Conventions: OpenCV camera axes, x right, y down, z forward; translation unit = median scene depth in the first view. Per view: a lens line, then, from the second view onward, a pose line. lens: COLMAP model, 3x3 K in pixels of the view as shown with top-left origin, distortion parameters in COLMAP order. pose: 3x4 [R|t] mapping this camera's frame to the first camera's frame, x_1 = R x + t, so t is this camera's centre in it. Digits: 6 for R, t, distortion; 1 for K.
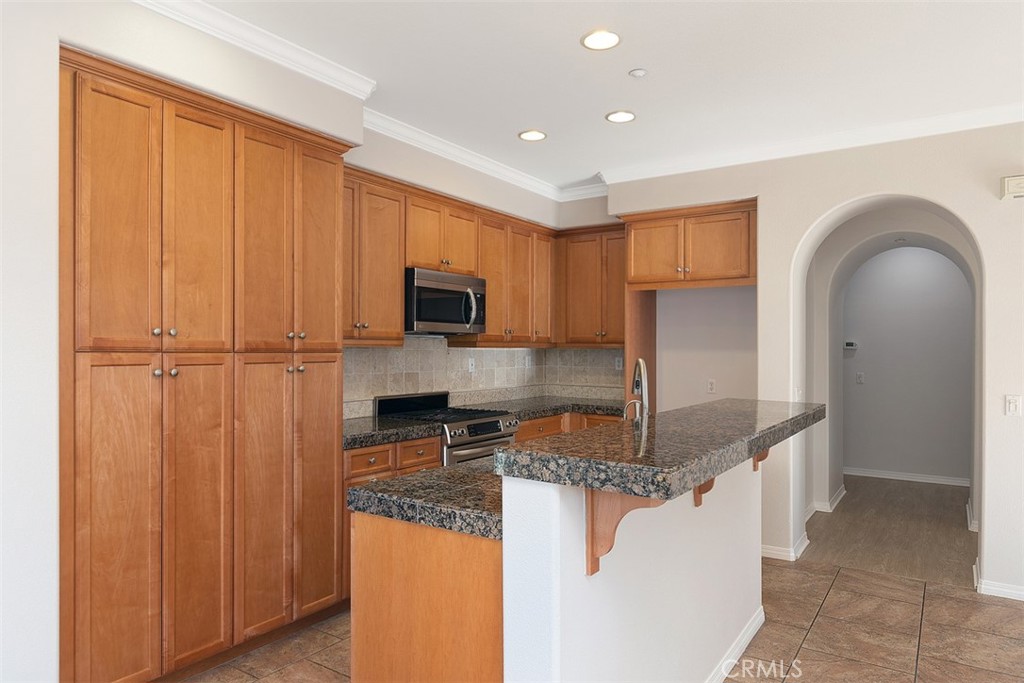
lens RADIAL K [[657.6, 0, 505.0], [0, 657.6, 345.5], [0, 0, 1]] dist [-0.001113, -0.000589]
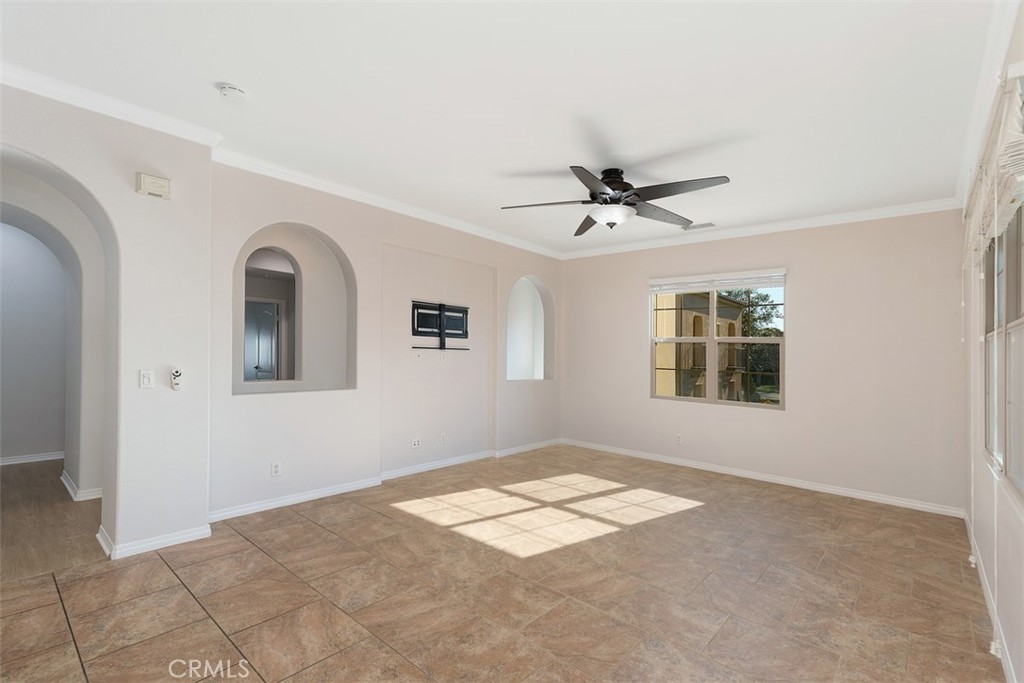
lens RADIAL K [[467.0, 0, 506.5], [0, 467.0, 341.4], [0, 0, 1]] dist [0.019914, -0.004512]
pose [[0.130928, 0.018576, 0.991218, 0.054203], [-0.023552, 0.999601, -0.015622, 0.028927], [-0.991112, -0.021300, 0.131313, 0.327767]]
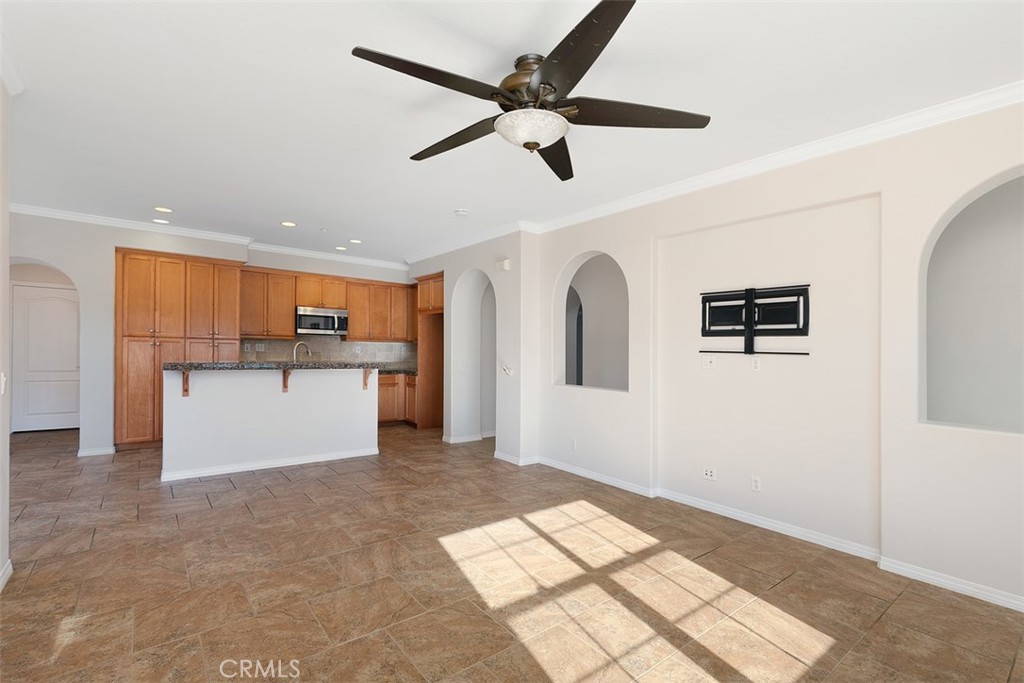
lens RADIAL K [[467.0, 0, 512.5], [0, 467.0, 349.3], [0, 0, 1]] dist [0.019914, -0.004512]
pose [[0.951777, 0.013491, -0.306493, 1.420777], [-0.015641, 0.999867, -0.004561, 0.040112], [0.306391, 0.009135, 0.951862, -0.489830]]
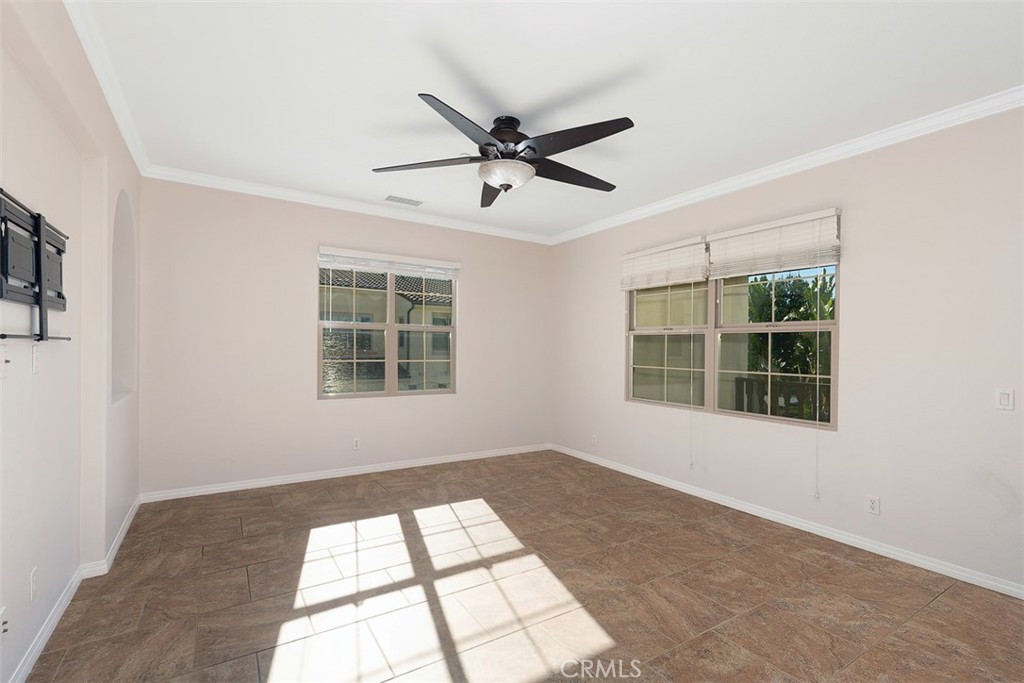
lens RADIAL K [[467.0, 0, 518.5], [0, 467.0, 344.1], [0, 0, 1]] dist [0.019914, -0.004512]
pose [[-0.918998, -0.019360, 0.393786, 0.843344], [-0.021112, 0.999777, -0.000116, 0.028660], [-0.393696, -0.008420, -0.919202, 1.062352]]
